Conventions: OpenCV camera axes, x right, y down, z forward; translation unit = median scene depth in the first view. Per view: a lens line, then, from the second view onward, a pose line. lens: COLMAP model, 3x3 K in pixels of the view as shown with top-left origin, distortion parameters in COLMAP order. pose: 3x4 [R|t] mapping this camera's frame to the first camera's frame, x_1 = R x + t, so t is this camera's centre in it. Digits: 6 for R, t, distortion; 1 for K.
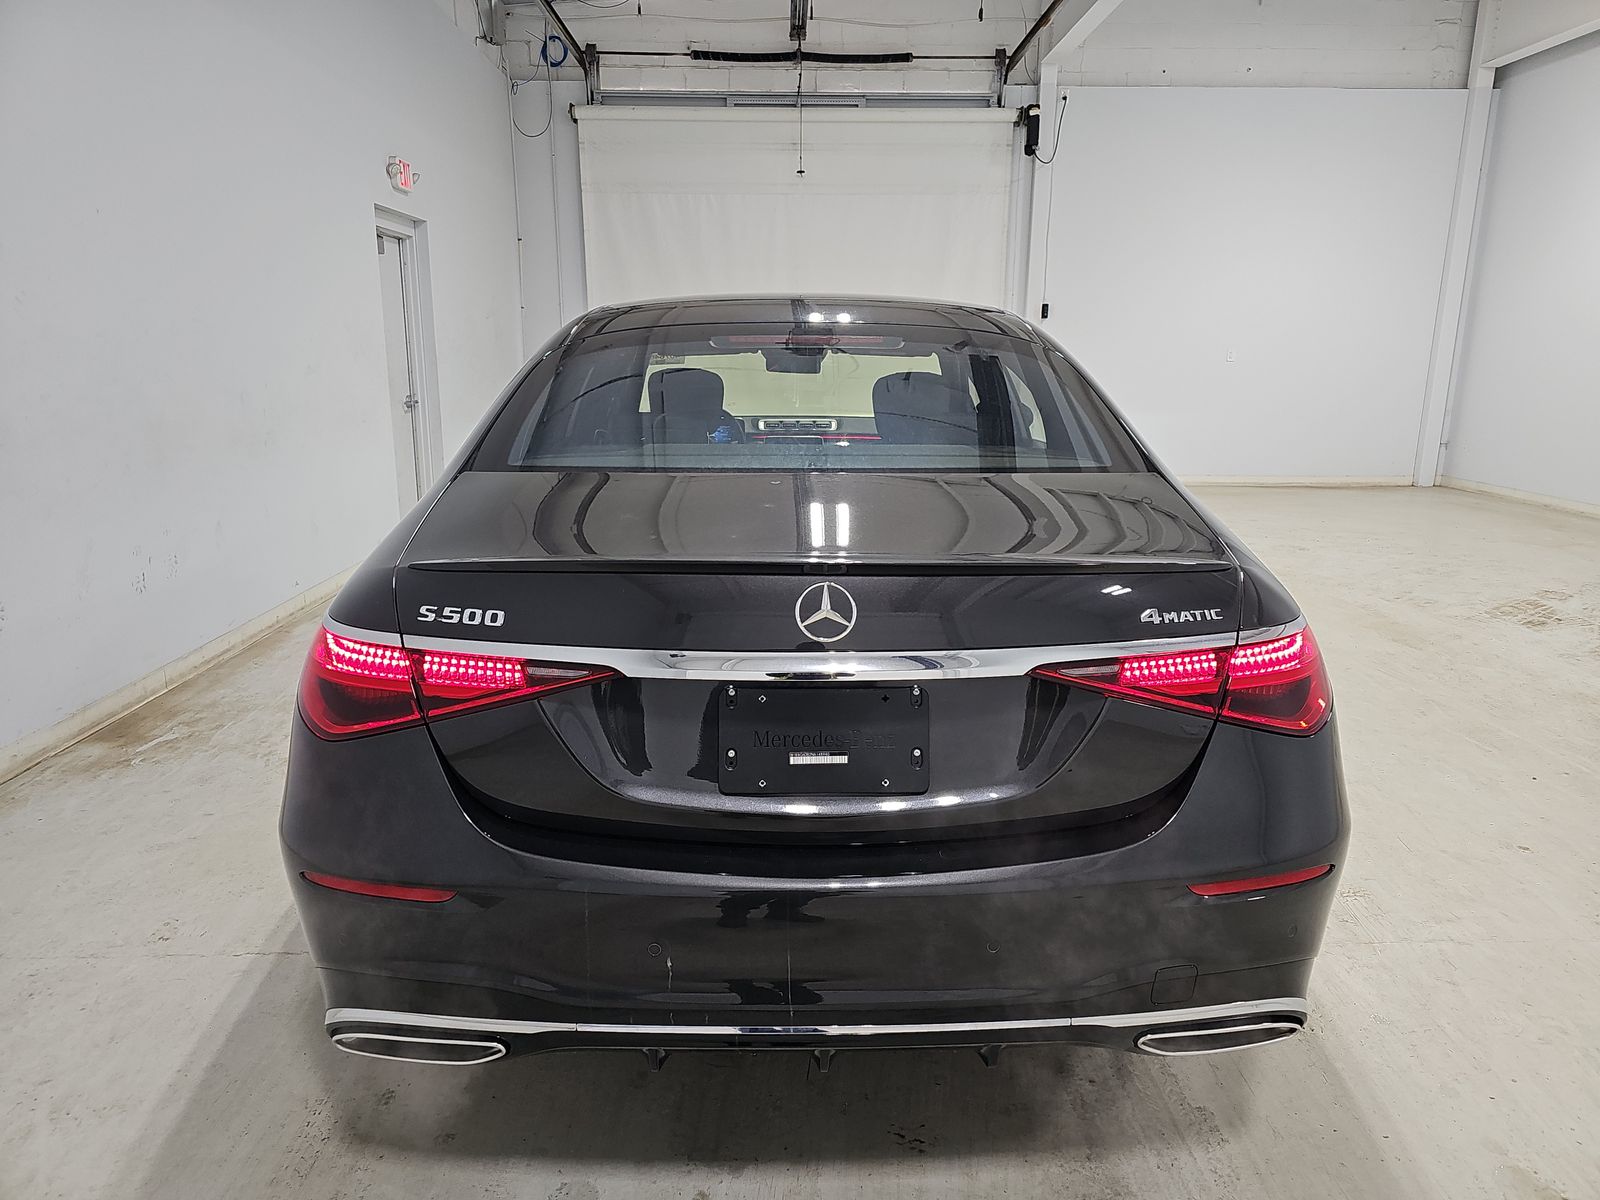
lens RADIAL K [[1053.6, 0, 805.2], [0, 1053.6, 601.3], [0, 0, 1]] dist [0.049917, -0.037657]
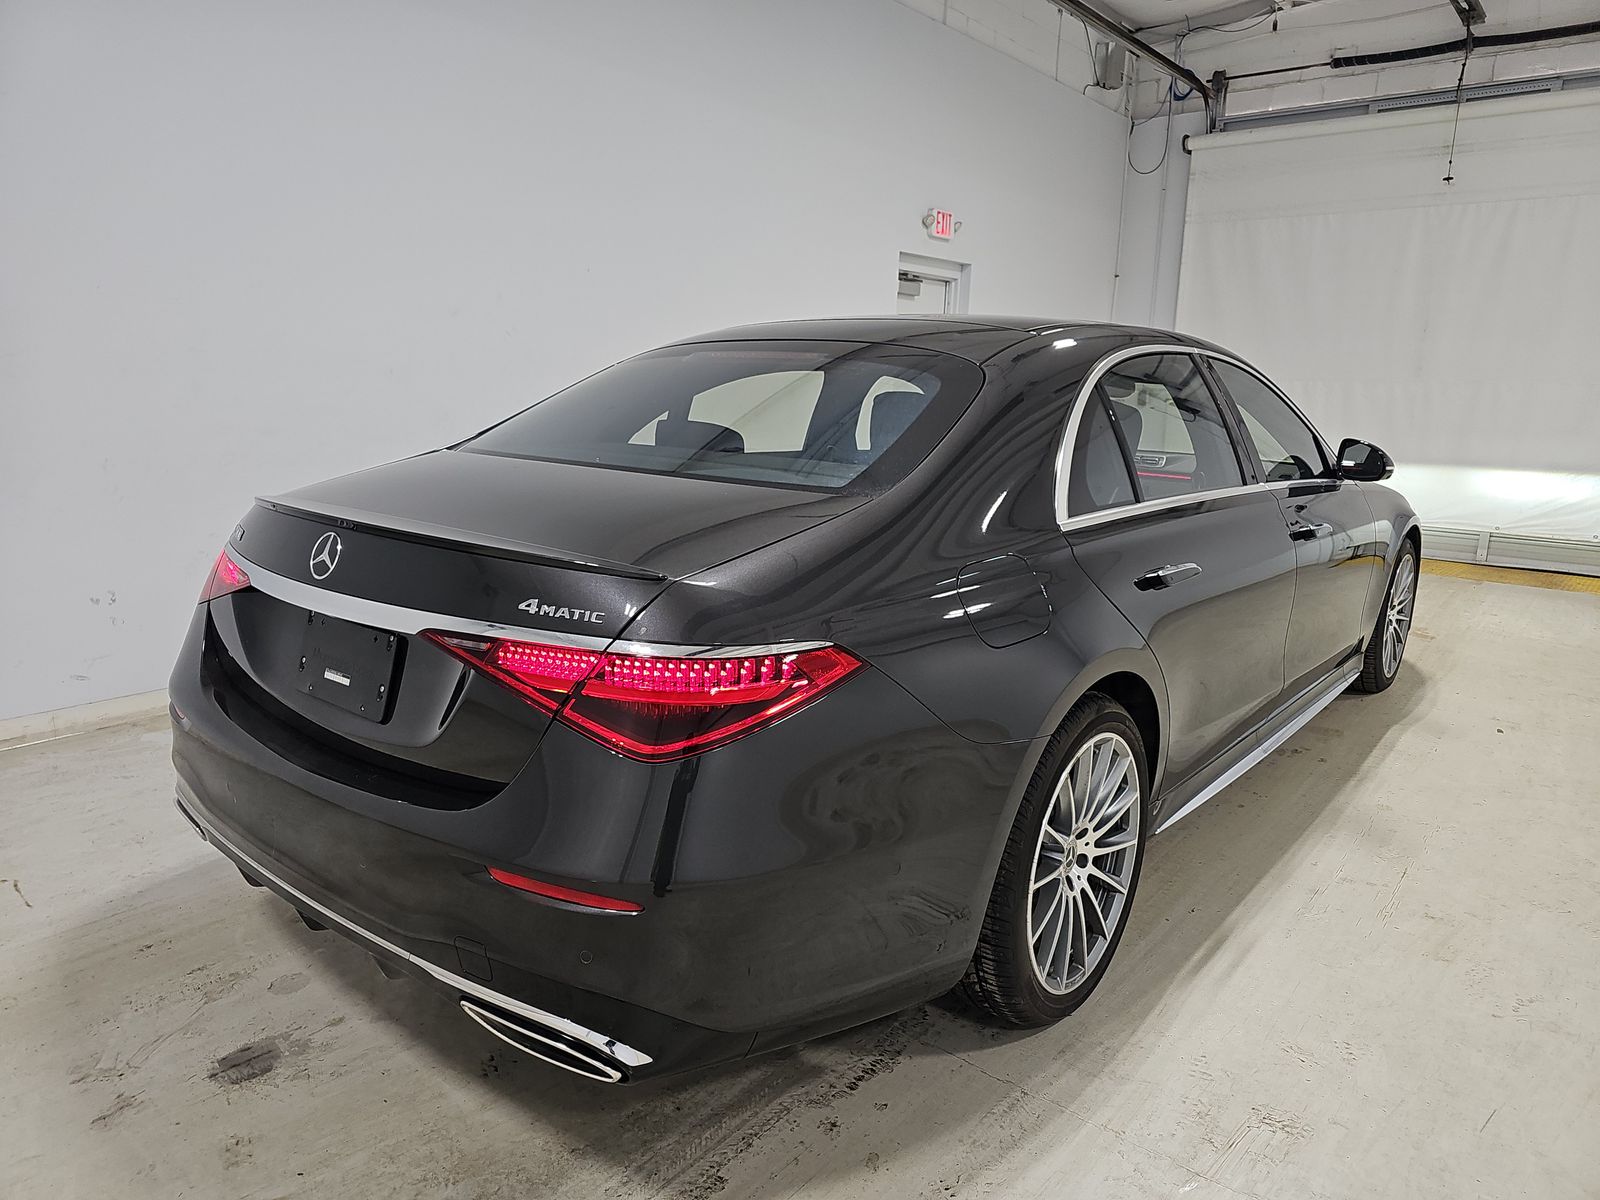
lens RADIAL K [[1086.0, 0, 790.0], [0, 1086.0, 583.8], [0, 0, 1]] dist [0.033206, -0.028792]
pose [[0.754329, 0.137170, -0.642006, 0.754322], [-0.174669, 0.984614, 0.005142, -0.035745], [0.632834, 0.108260, 0.766682, 0.212080]]
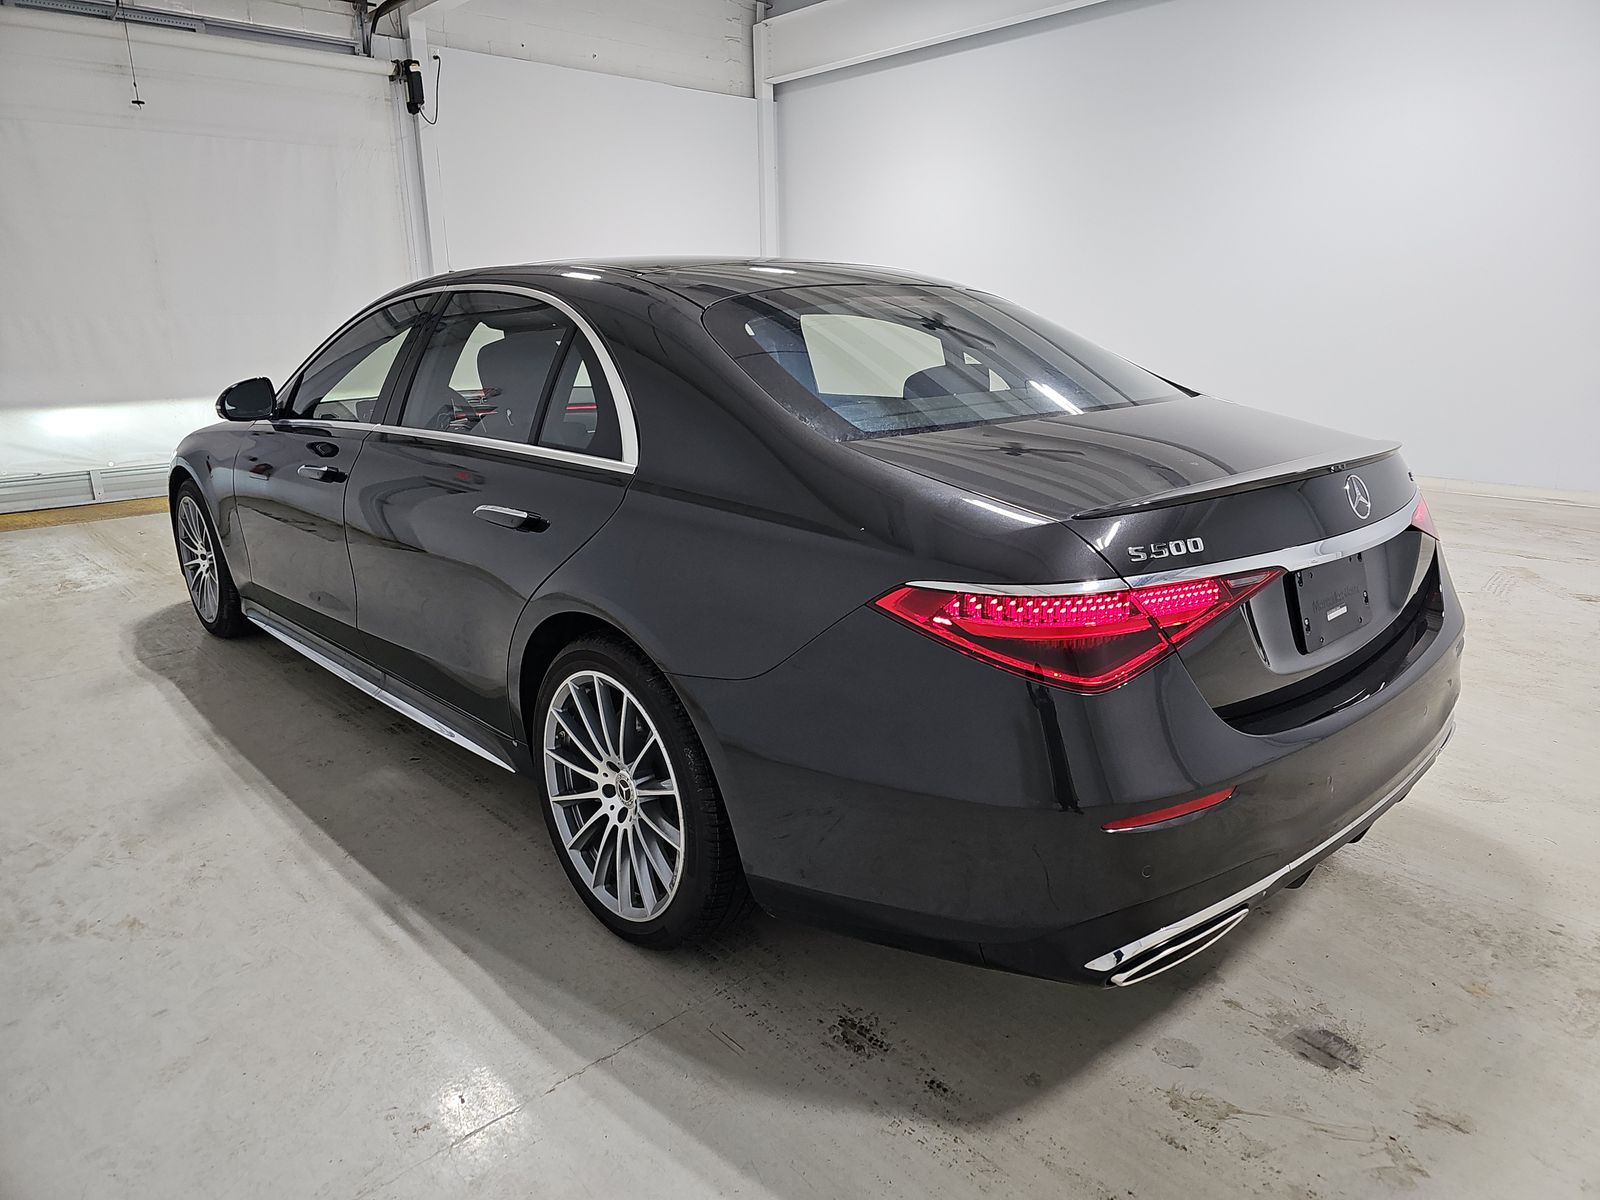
lens RADIAL K [[1086.0, 0, 790.0], [0, 1086.0, 583.8], [0, 0, 1]] dist [0.033206, -0.028792]
pose [[0.739205, -0.176942, 0.649821, -0.847104], [0.174788, 0.982212, 0.068619, -0.060550], [-0.650404, 0.062858, 0.756983, 0.254510]]
